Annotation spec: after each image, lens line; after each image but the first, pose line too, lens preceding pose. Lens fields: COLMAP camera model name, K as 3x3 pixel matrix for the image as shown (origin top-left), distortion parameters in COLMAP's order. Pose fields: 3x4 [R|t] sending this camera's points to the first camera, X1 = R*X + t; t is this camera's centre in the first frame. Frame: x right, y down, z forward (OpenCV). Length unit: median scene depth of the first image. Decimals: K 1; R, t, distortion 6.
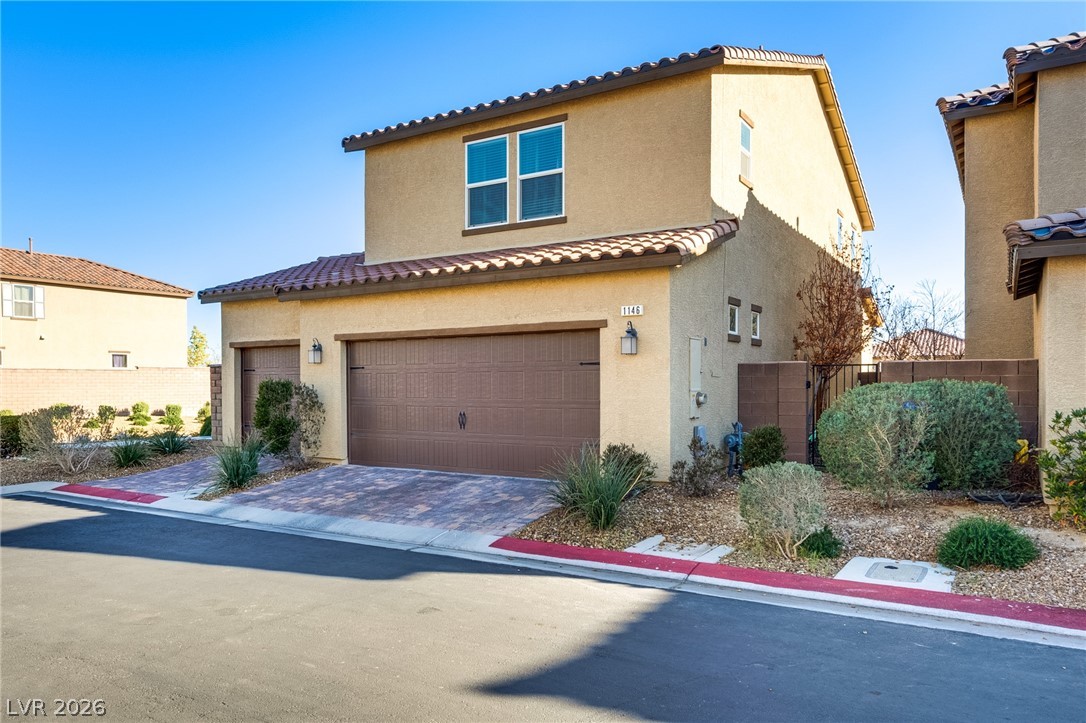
lens RADIAL K [[785.9, 0, 528.5], [0, 785.9, 385.3], [0, 0, 1]] dist [-0.000468, 0.001584]
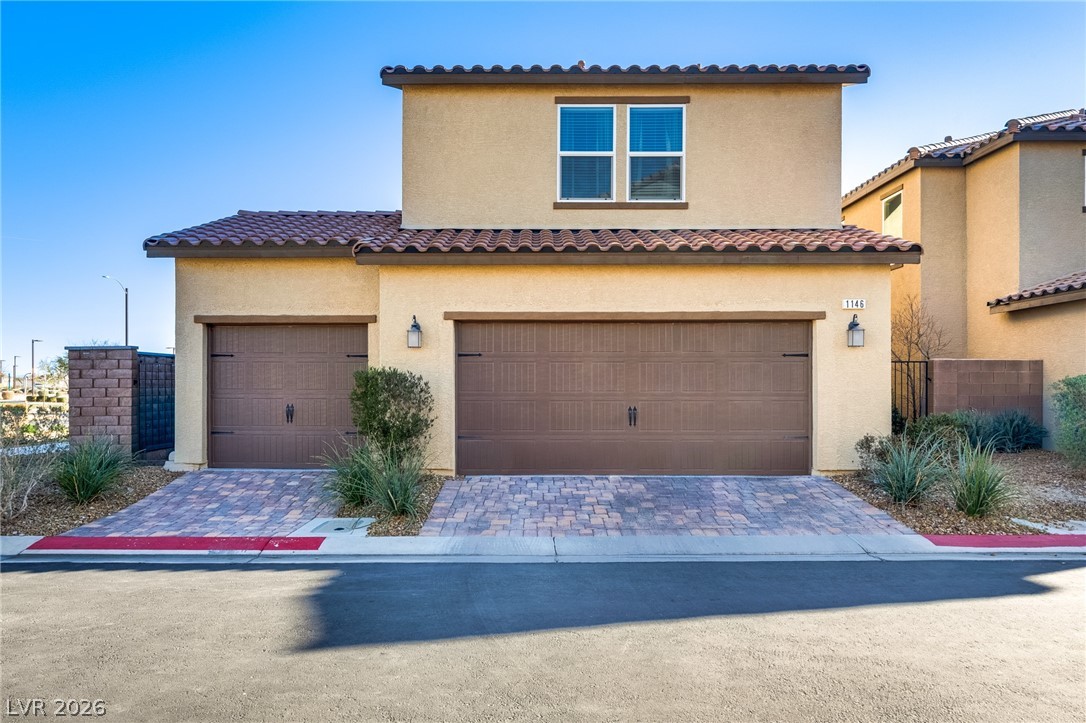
lens RADIAL K [[756.5, 0, 543.7], [0, 756.5, 376.8], [0, 0, 1]] dist [-0.001434, -0.001011]
pose [[0.839411, 0.007473, 0.543446, -0.580214], [-0.002514, 0.999948, -0.009869, 0.008115], [-0.543491, 0.006918, 0.839386, 0.306291]]
